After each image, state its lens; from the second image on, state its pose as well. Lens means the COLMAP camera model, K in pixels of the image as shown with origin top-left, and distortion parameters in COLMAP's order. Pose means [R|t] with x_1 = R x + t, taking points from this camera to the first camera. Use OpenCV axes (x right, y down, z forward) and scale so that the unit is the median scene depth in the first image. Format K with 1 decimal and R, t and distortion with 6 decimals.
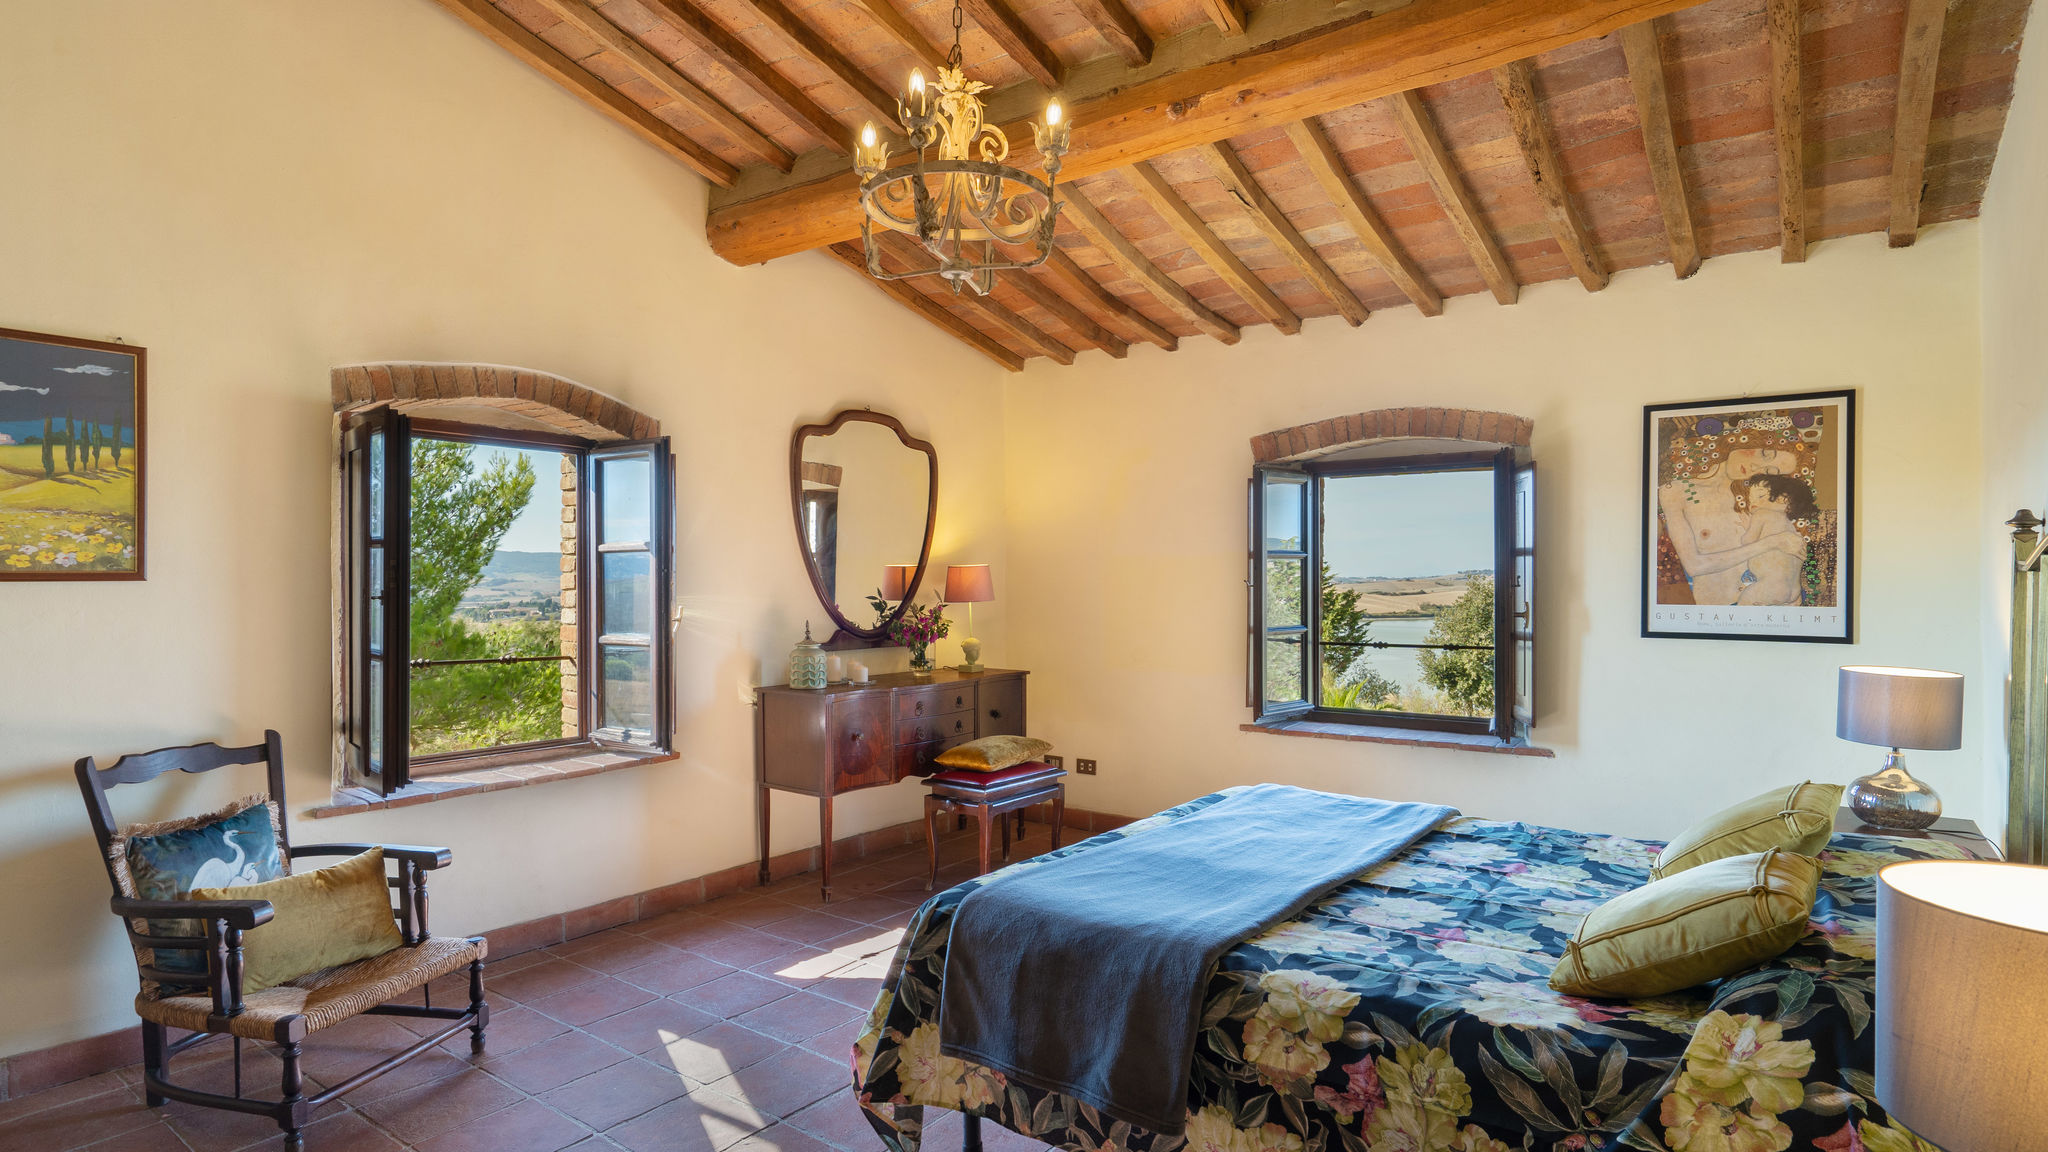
lens RADIAL K [[1116.8, 0, 1024.0], [0, 1116.8, 576.0], [0, 0, 1]] dist [-0.000577, 0.000563]
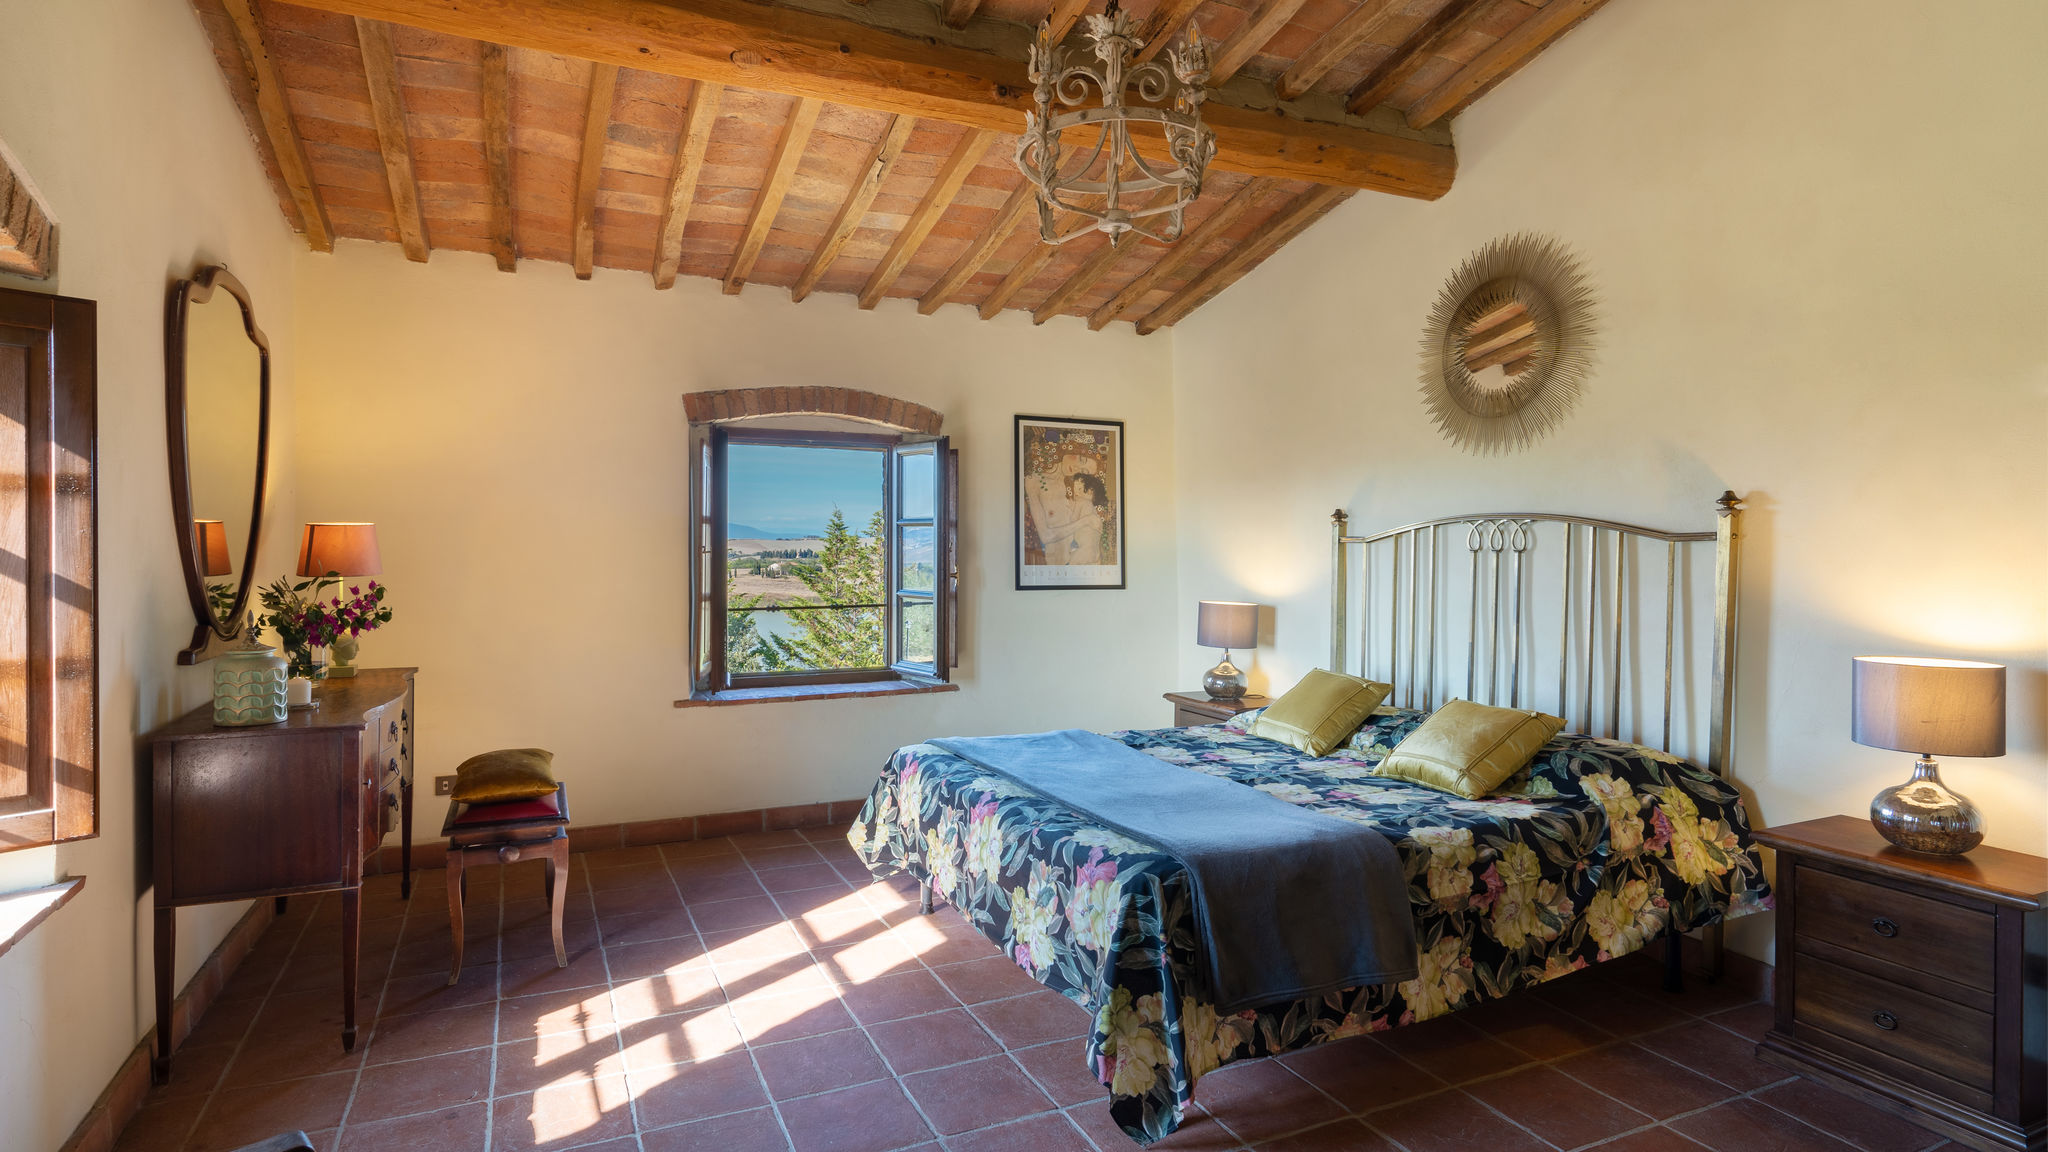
lens RADIAL K [[1067.5, 0, 1024.0], [0, 1067.5, 576.0], [0, 0, 1]] dist [0.012516, 0.000043]
pose [[0.463151, -0.021961, 0.886007, -0.591707], [-0.004598, 0.999620, 0.027181, 0.003869], [-0.886268, -0.016663, 0.462874, 0.425873]]
